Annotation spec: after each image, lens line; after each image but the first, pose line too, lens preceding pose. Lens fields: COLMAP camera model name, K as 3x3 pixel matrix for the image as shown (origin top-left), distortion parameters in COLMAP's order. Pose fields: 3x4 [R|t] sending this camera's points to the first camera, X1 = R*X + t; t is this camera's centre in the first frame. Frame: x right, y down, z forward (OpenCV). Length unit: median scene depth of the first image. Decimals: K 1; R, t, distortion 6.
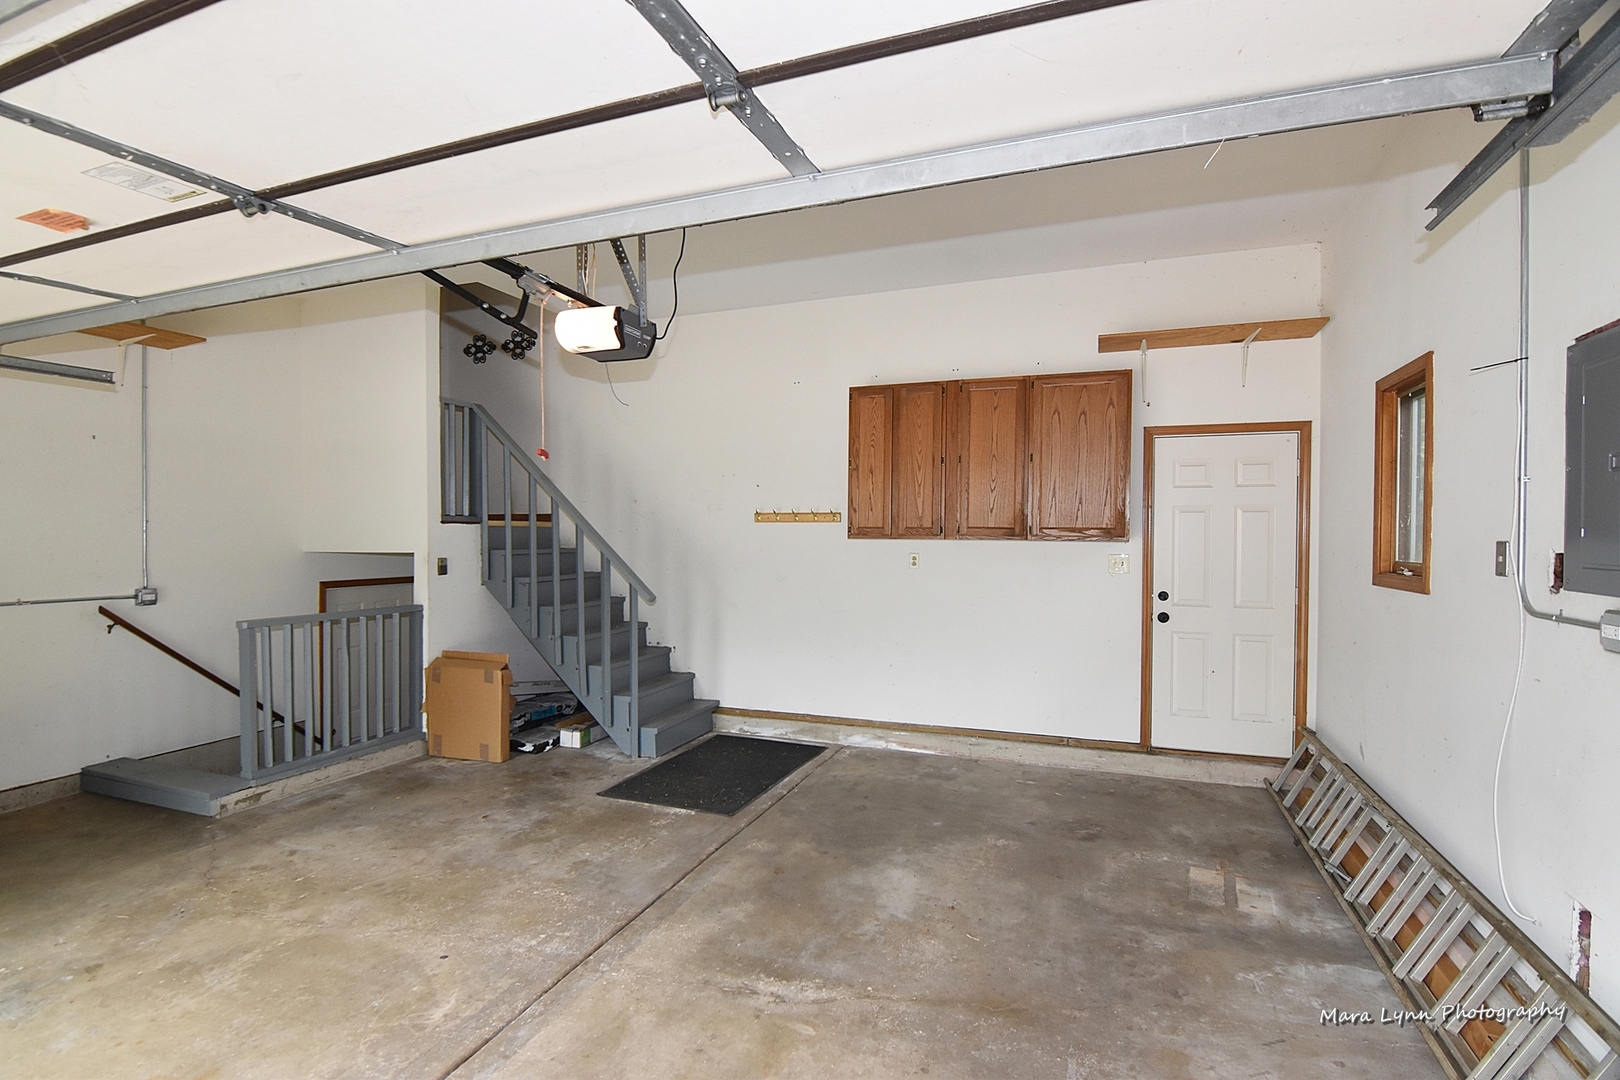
lens RADIAL K [[785.0, 0, 796.2], [0, 785.0, 548.5], [0, 0, 1]] dist [-0.000888, -0.013997]
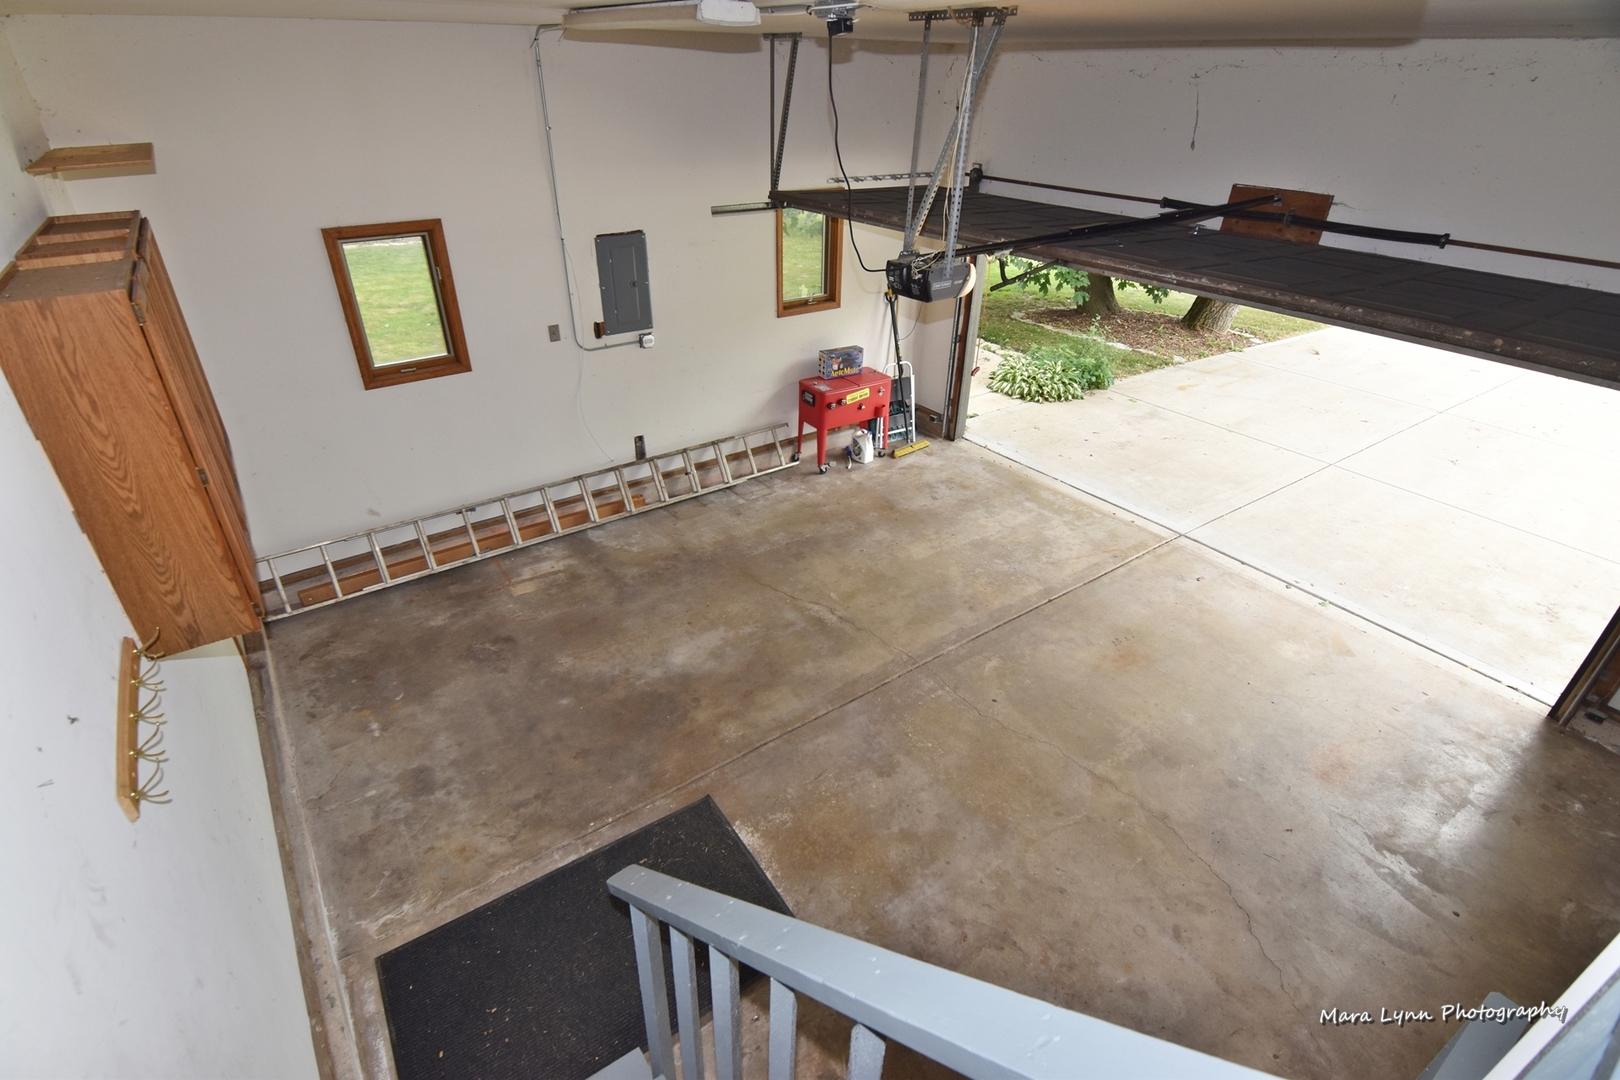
lens RADIAL K [[785.0, 0, 796.2], [0, 785.0, 548.5], [0, 0, 1]] dist [-0.000888, -0.013997]
pose [[-0.837099, -0.288486, 0.464801, -0.632673], [0.000892, 0.848929, 0.528507, -0.472492], [-0.547050, 0.442827, -0.710380, 1.829791]]
